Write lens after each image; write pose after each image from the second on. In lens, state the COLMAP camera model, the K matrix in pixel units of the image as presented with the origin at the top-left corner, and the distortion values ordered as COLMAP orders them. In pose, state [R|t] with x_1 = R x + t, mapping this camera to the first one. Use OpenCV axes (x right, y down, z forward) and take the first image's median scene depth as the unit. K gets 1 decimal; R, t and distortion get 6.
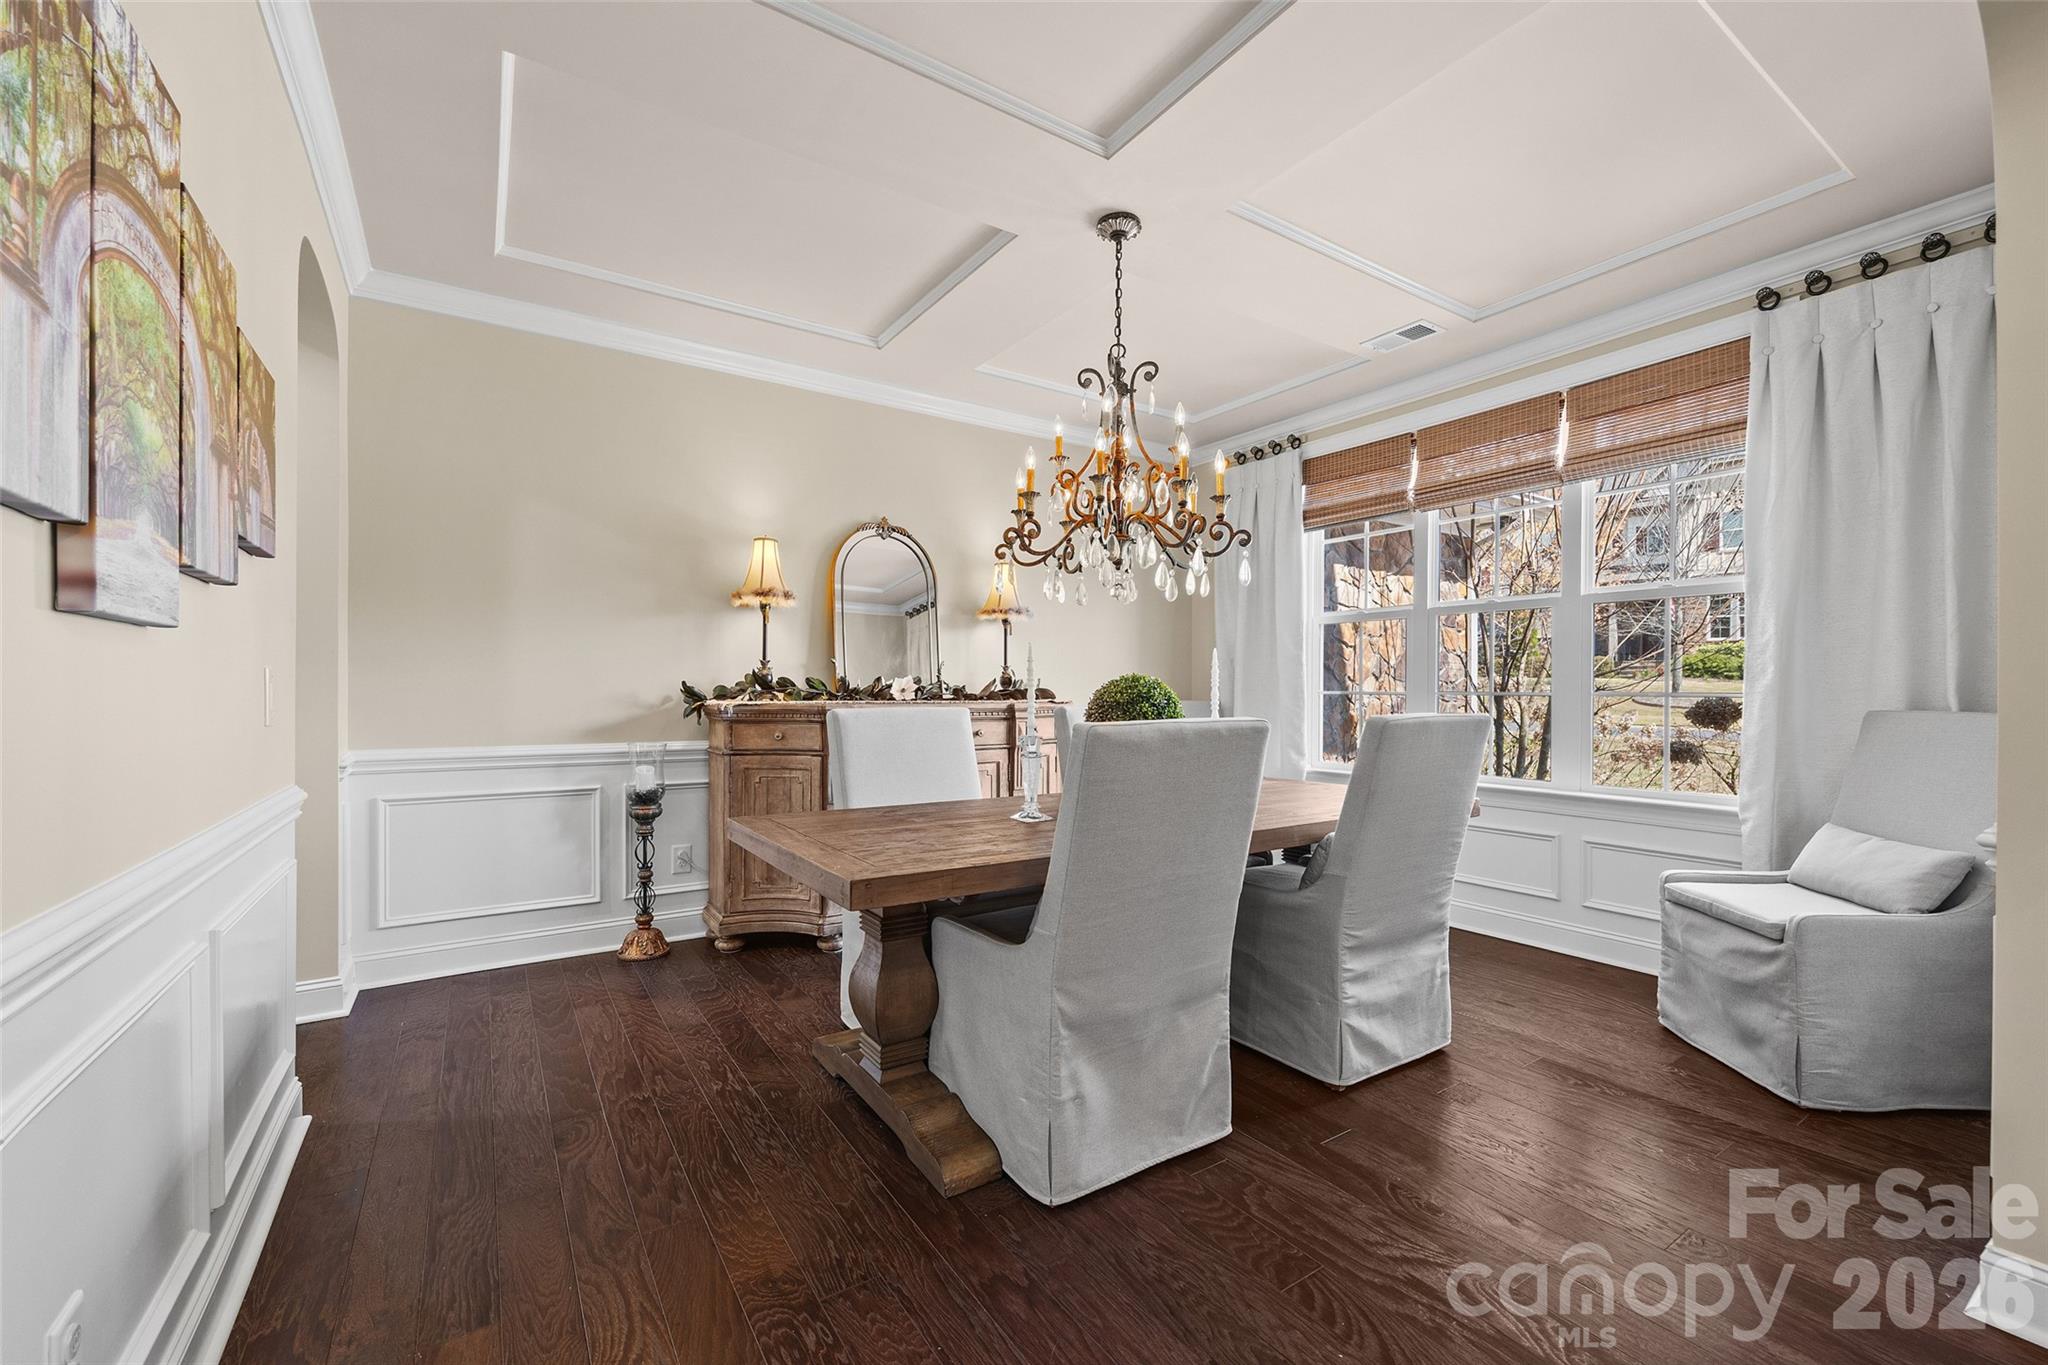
lens RADIAL K [[843.2, 0, 1018.9], [0, 843.2, 687.6], [0, 0, 1]] dist [-0.000520, -0.000011]
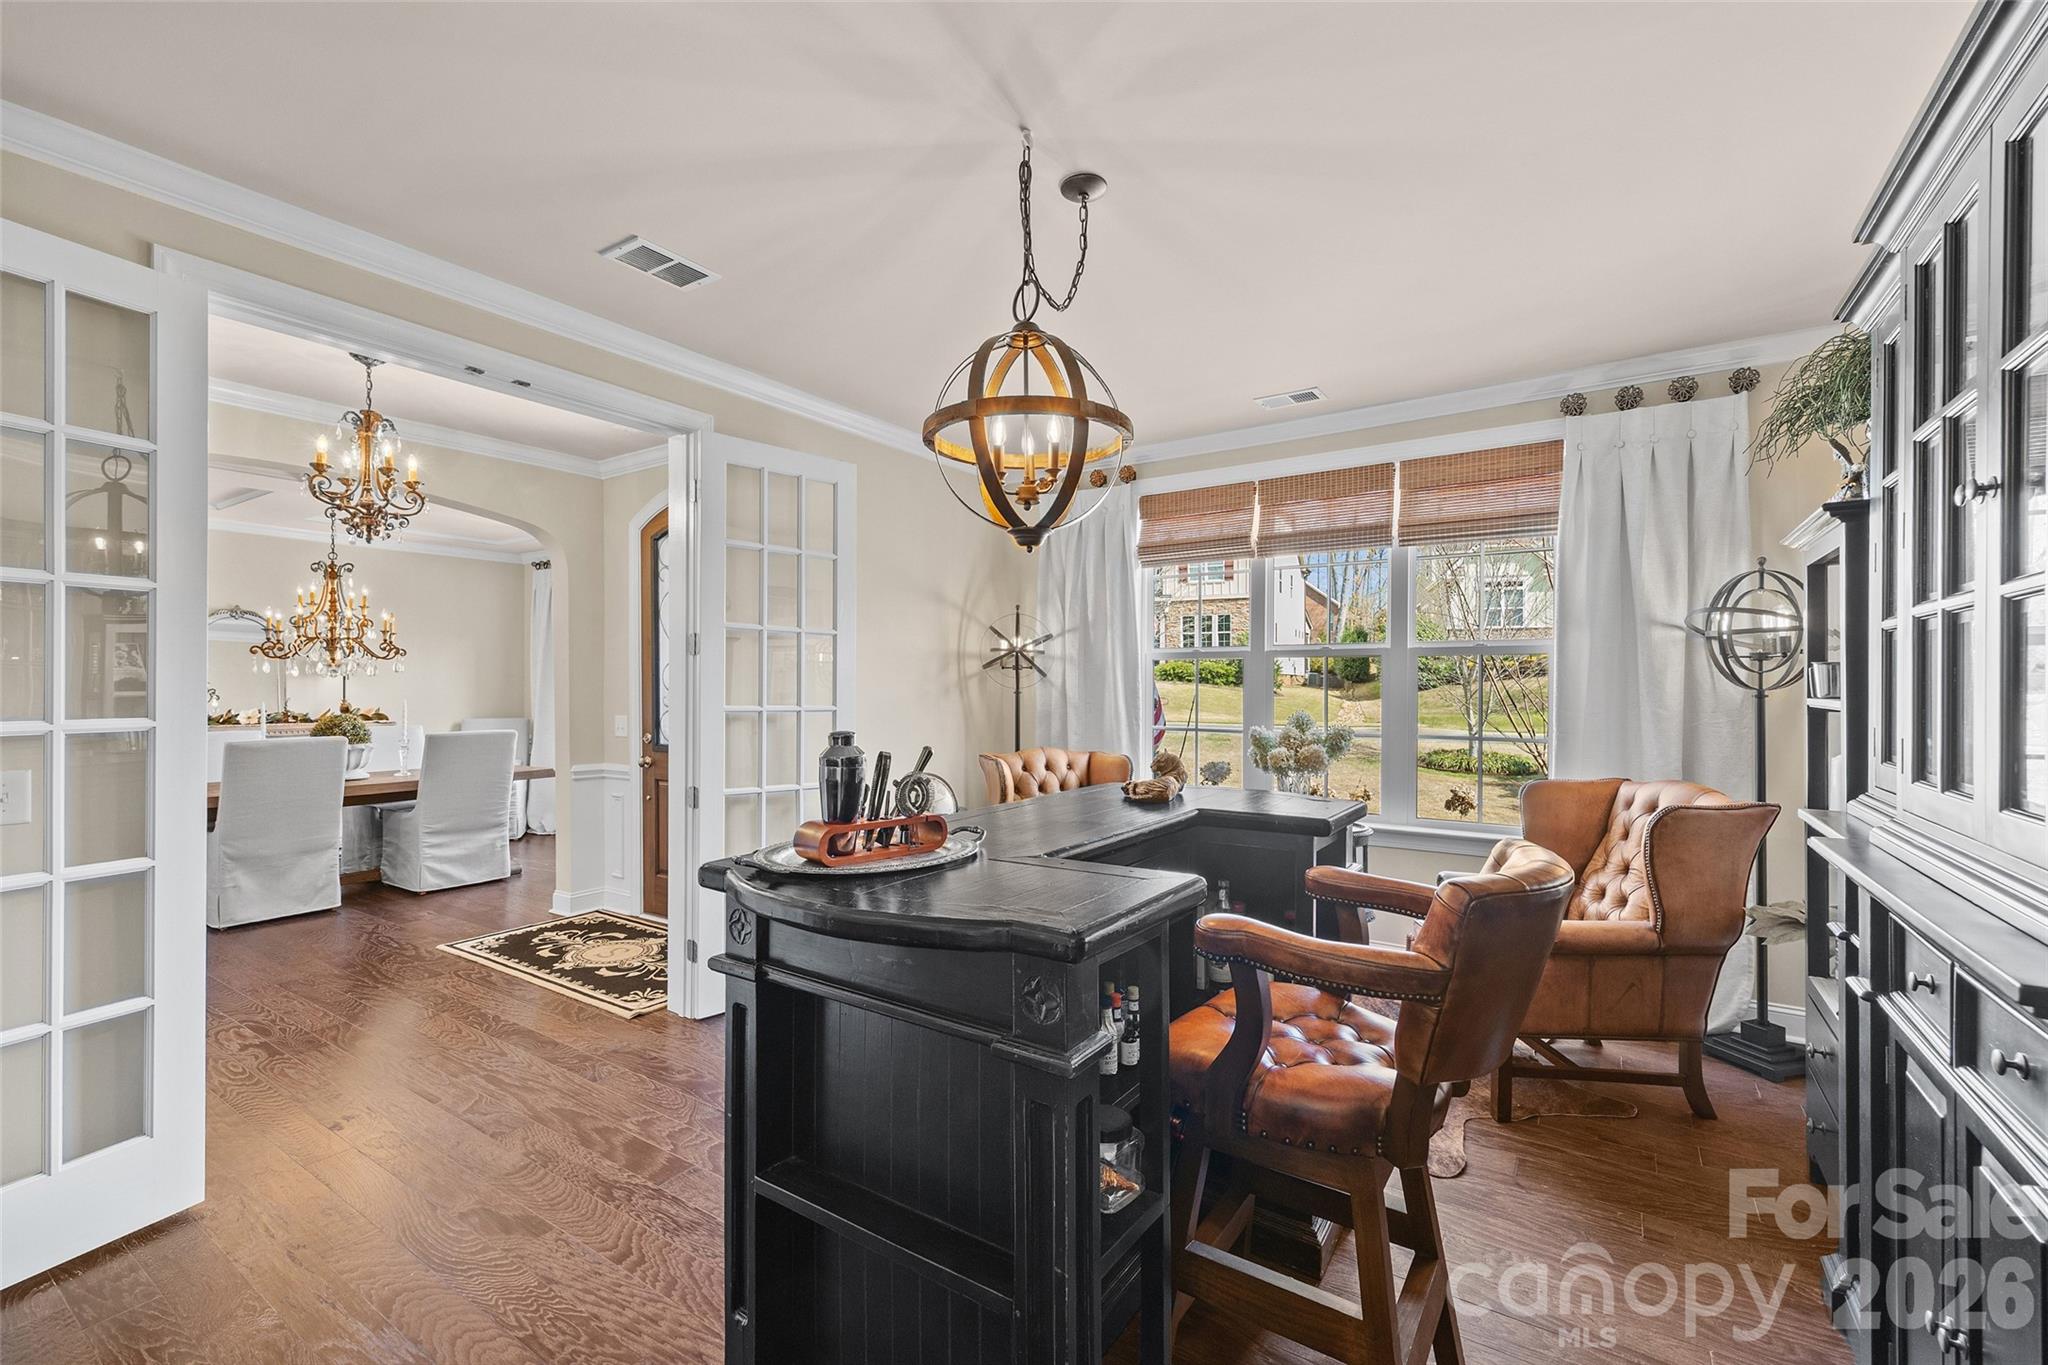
lens RADIAL K [[864.4, 0, 1024.0], [0, 864.4, 682.5], [0, 0, 1]] dist [0.000545, 0.000044]
pose [[0.916930, -0.002619, 0.399039, 0.837254], [0.003508, 0.999993, -0.001498, -0.086776], [-0.399032, 0.002773, 0.916933, -1.633459]]
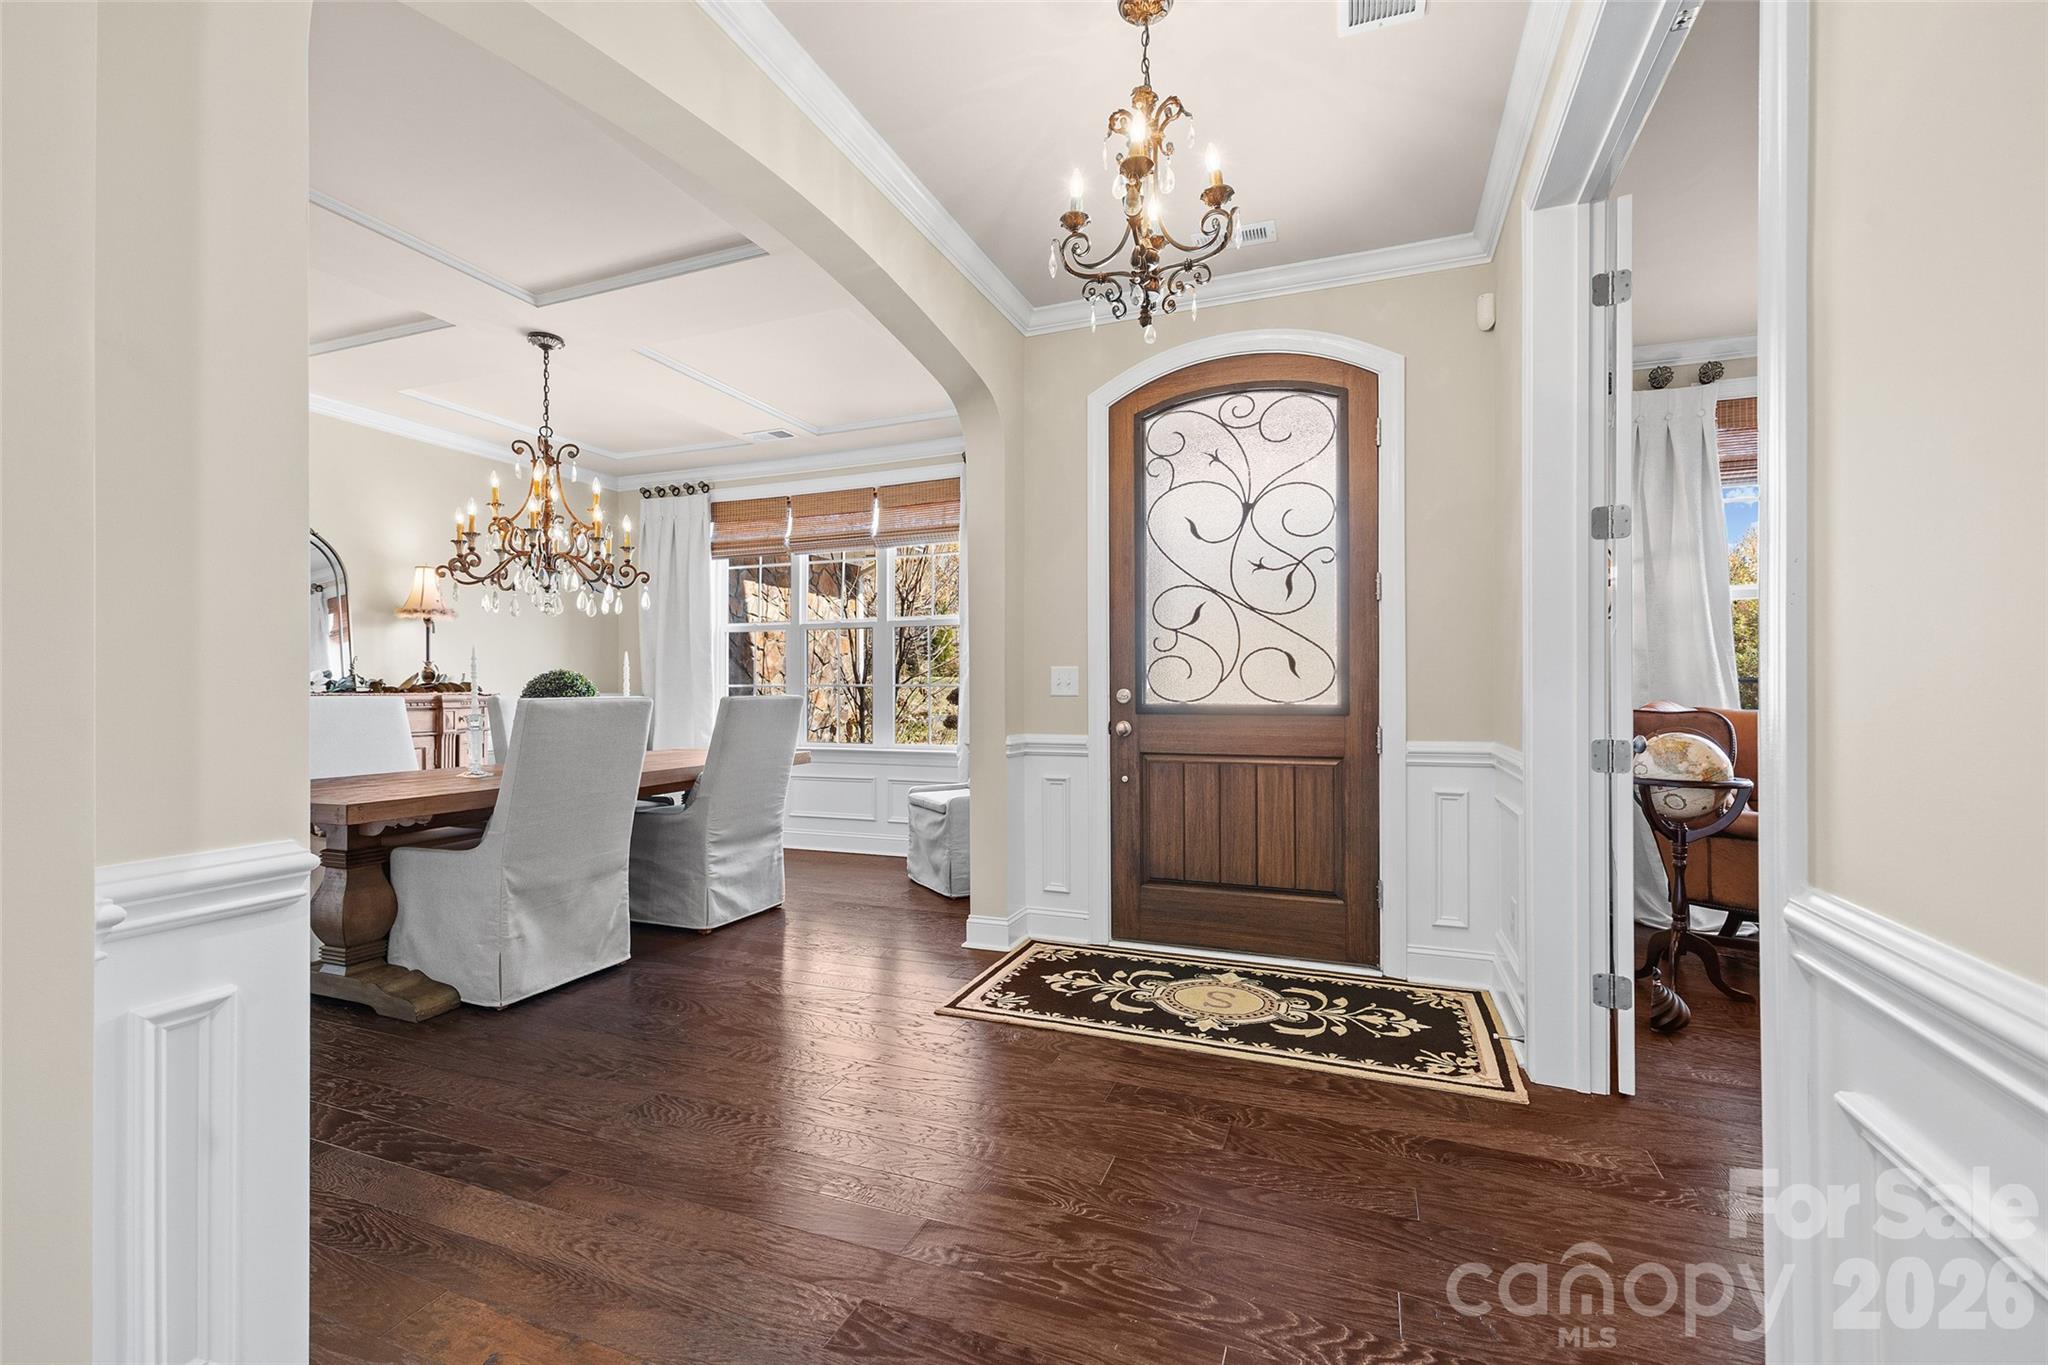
lens RADIAL K [[871.5, 0, 1023.8], [0, 871.5, 688.6], [0, 0, 1]] dist [0.010508, 0.000138]
pose [[0.814092, -0.003712, 0.580725, -0.077058], [0.002251, 0.999992, 0.003237, 0.012114], [-0.580732, -0.001328, 0.814094, -0.601673]]
